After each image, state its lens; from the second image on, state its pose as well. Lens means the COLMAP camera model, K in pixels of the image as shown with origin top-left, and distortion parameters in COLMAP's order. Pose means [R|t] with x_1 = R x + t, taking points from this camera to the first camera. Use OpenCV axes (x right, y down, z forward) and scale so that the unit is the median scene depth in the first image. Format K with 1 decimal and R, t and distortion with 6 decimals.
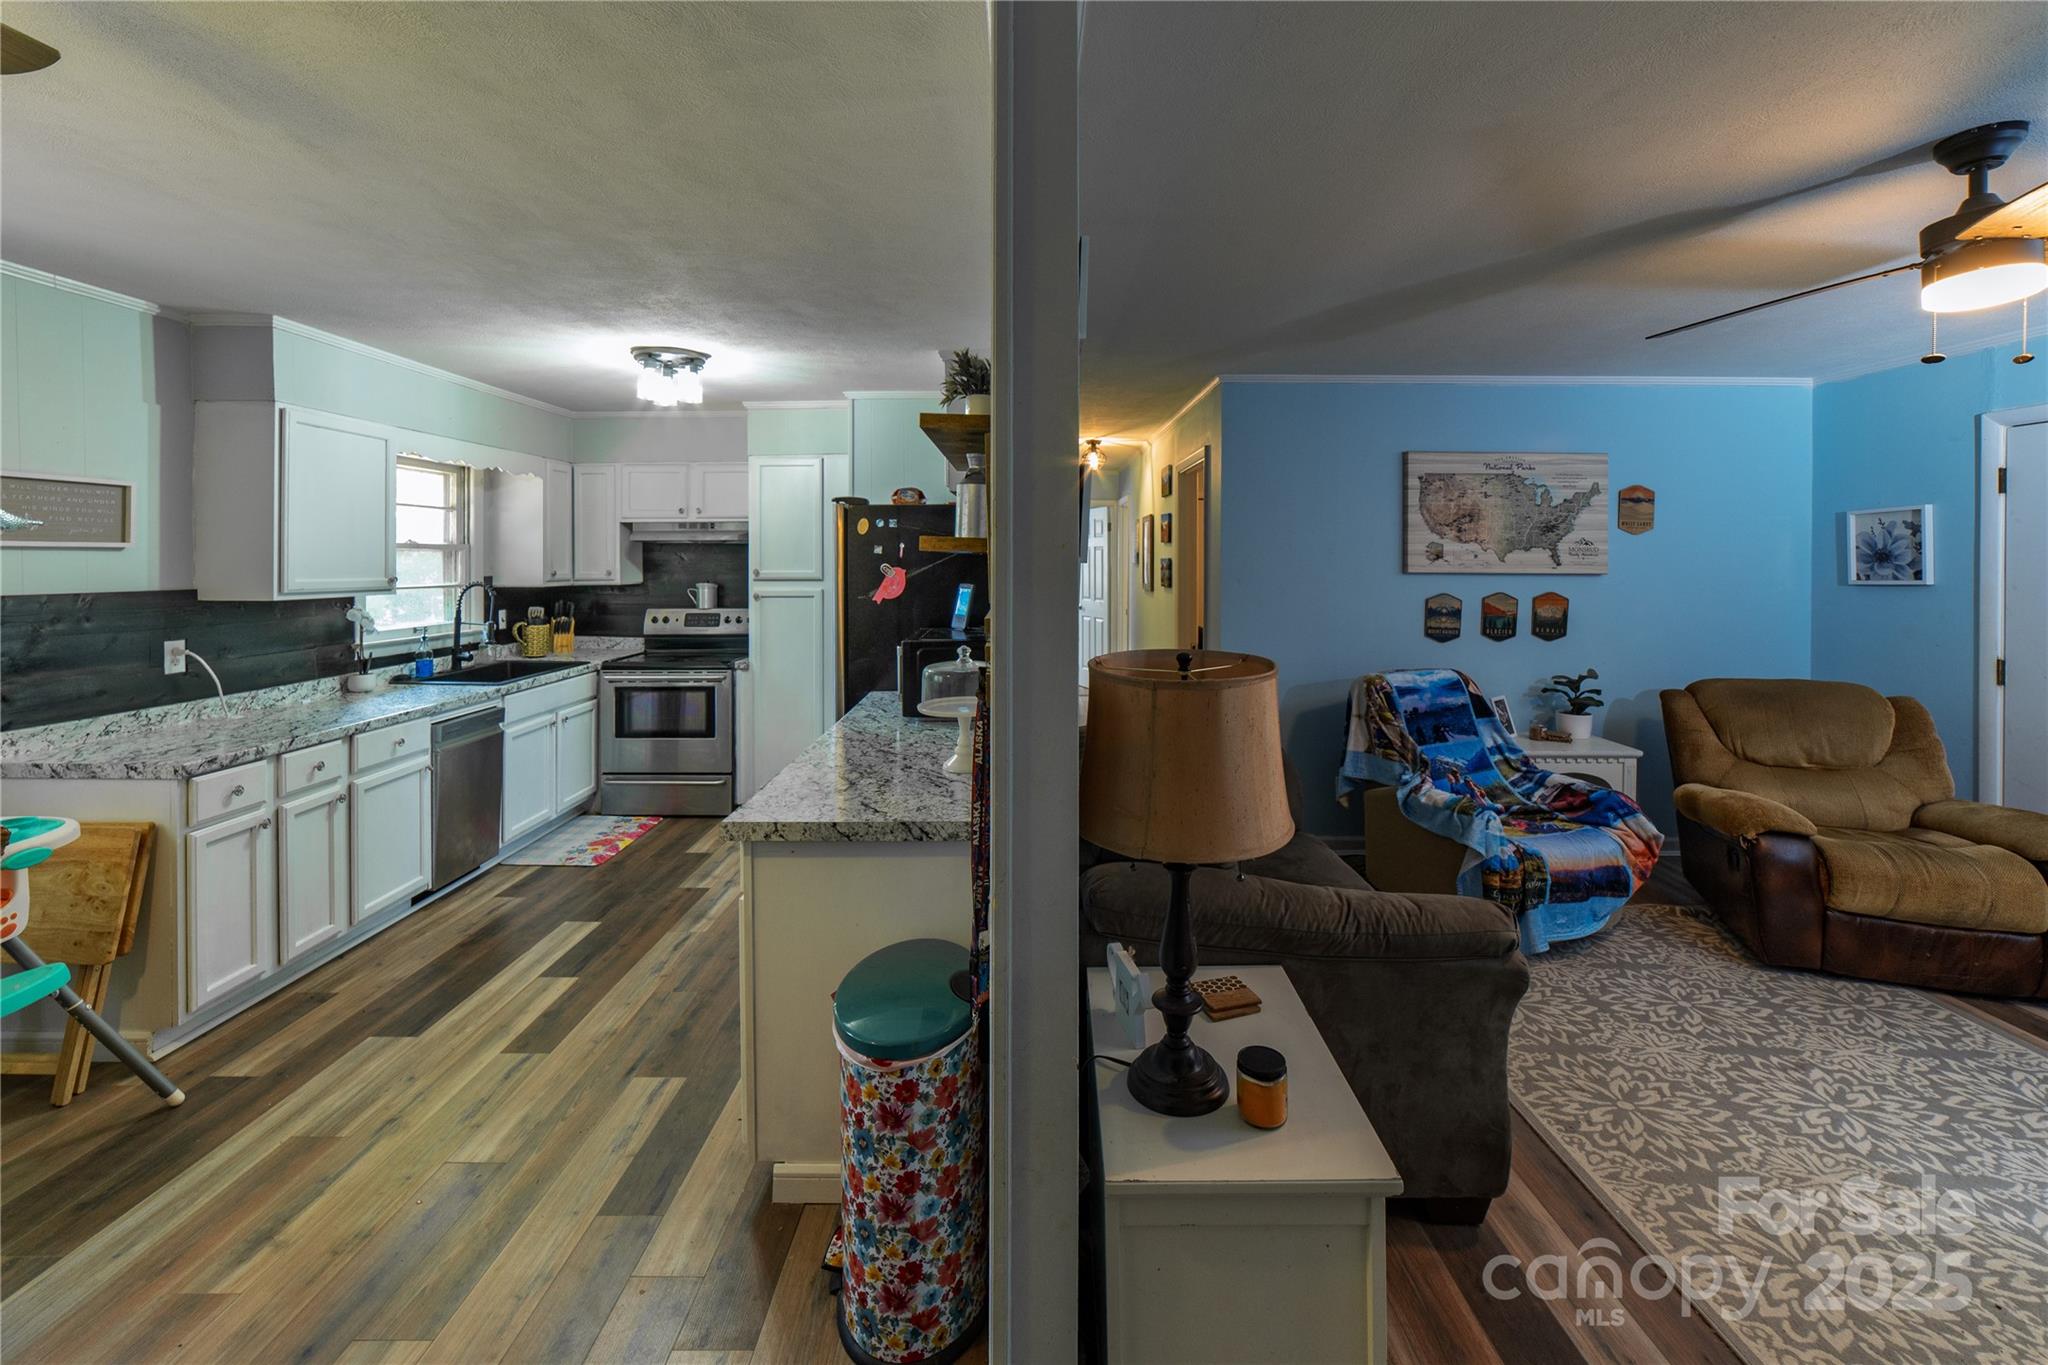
lens RADIAL K [[840.9, 0, 1032.8], [0, 840.9, 569.1], [0, 0, 1]] dist [-0.000491, 0.000245]
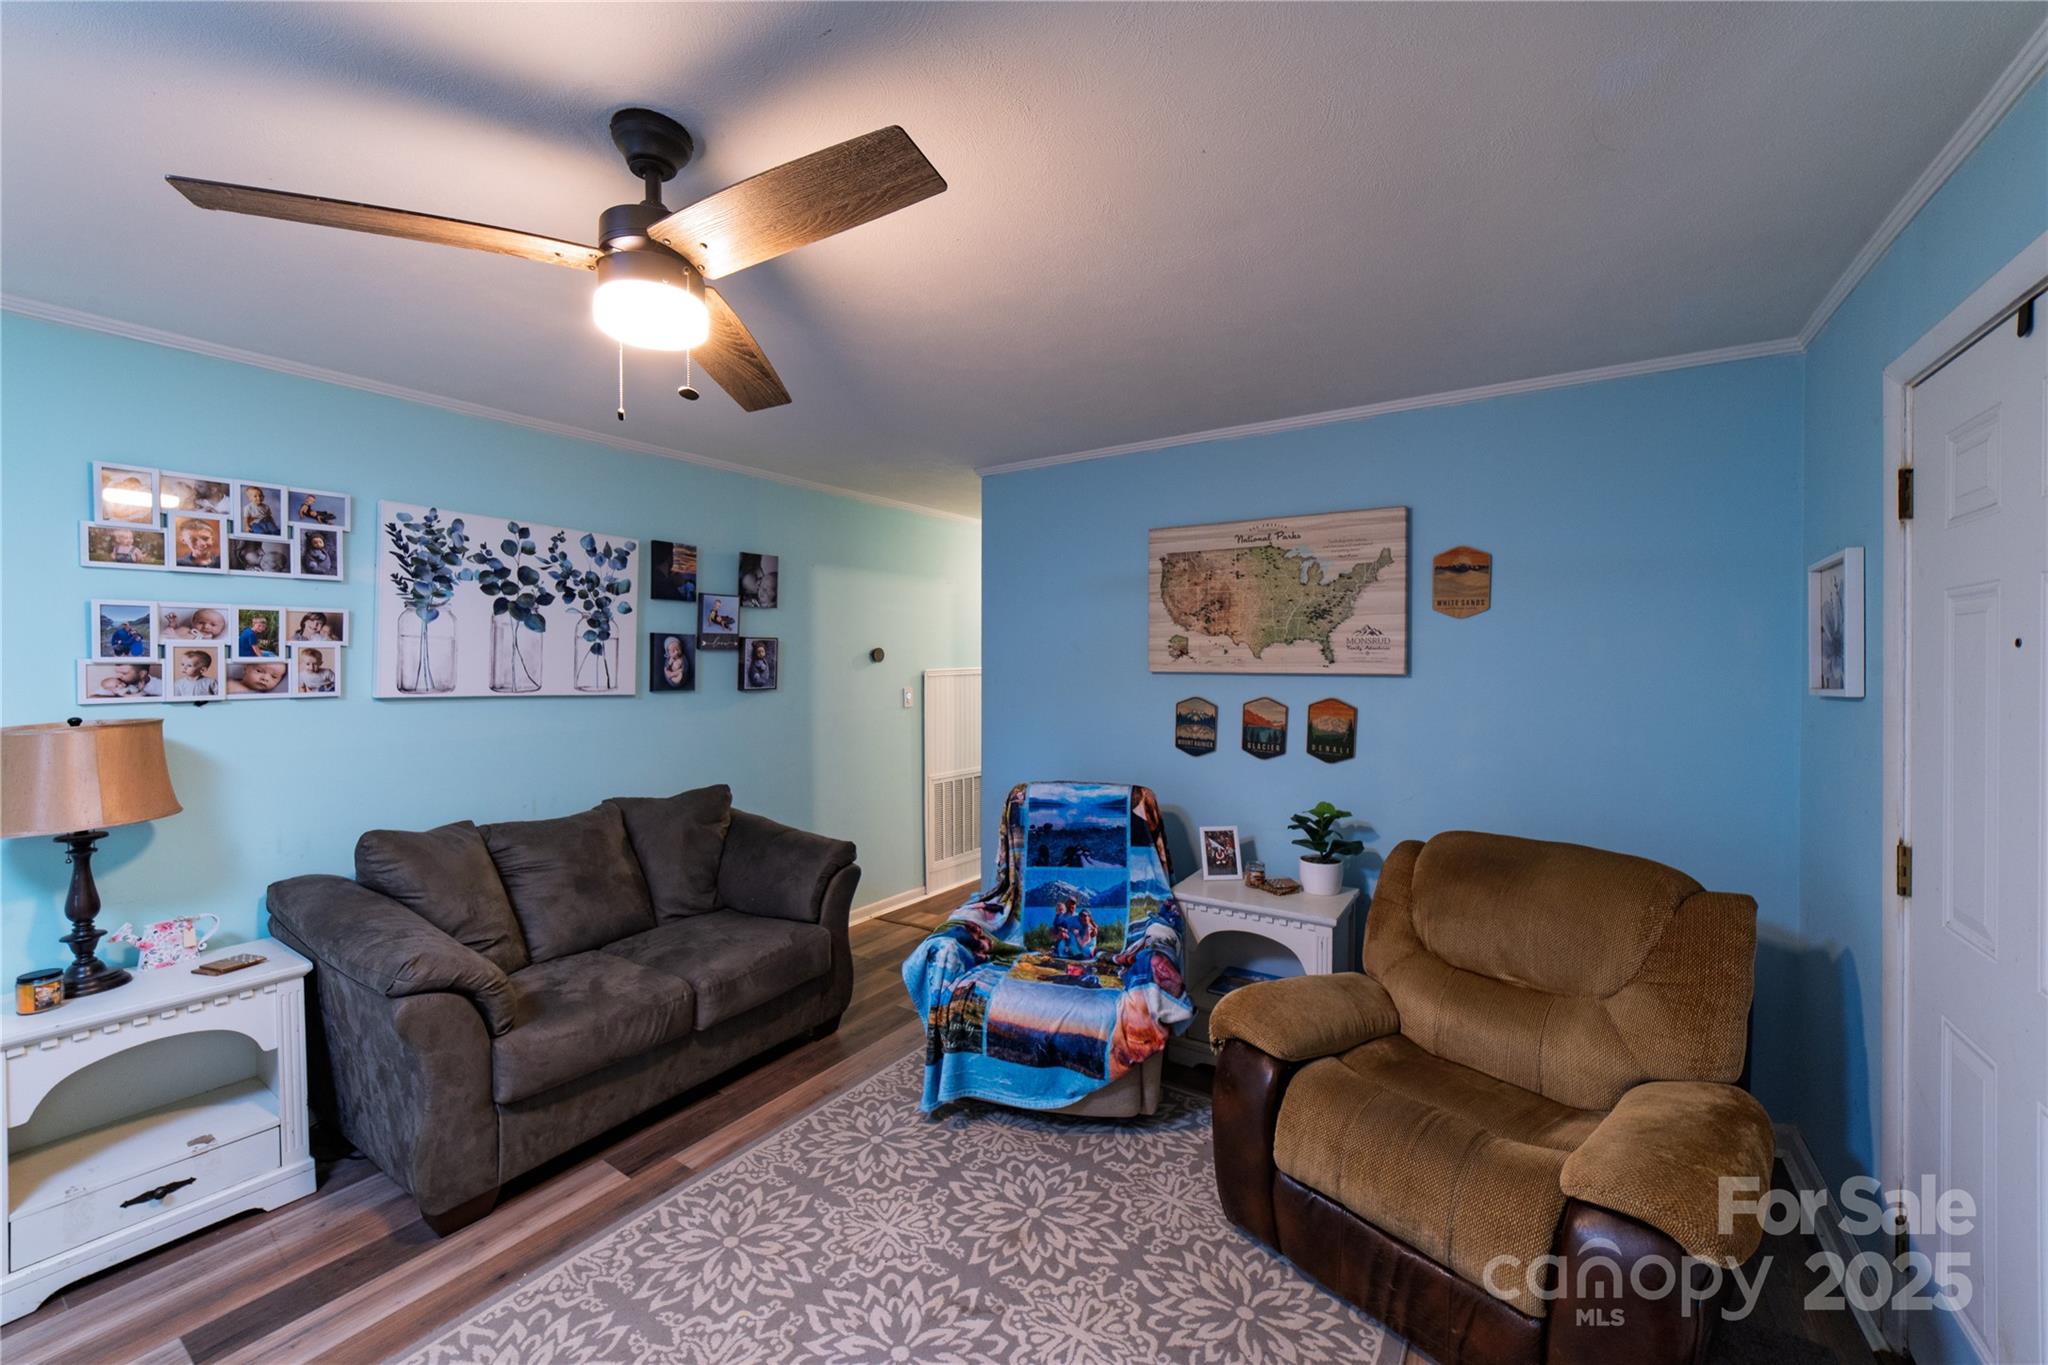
lens RADIAL K [[822.2, 0, 1017.1], [0, 822.2, 671.6], [0, 0, 1]] dist [-0.000091, 0.000041]
pose [[0.827286, 0.003441, -0.561771, 0.804097], [-0.001079, 0.999989, 0.004536, 0.000470], [0.561781, -0.003146, 0.827280, 0.233976]]
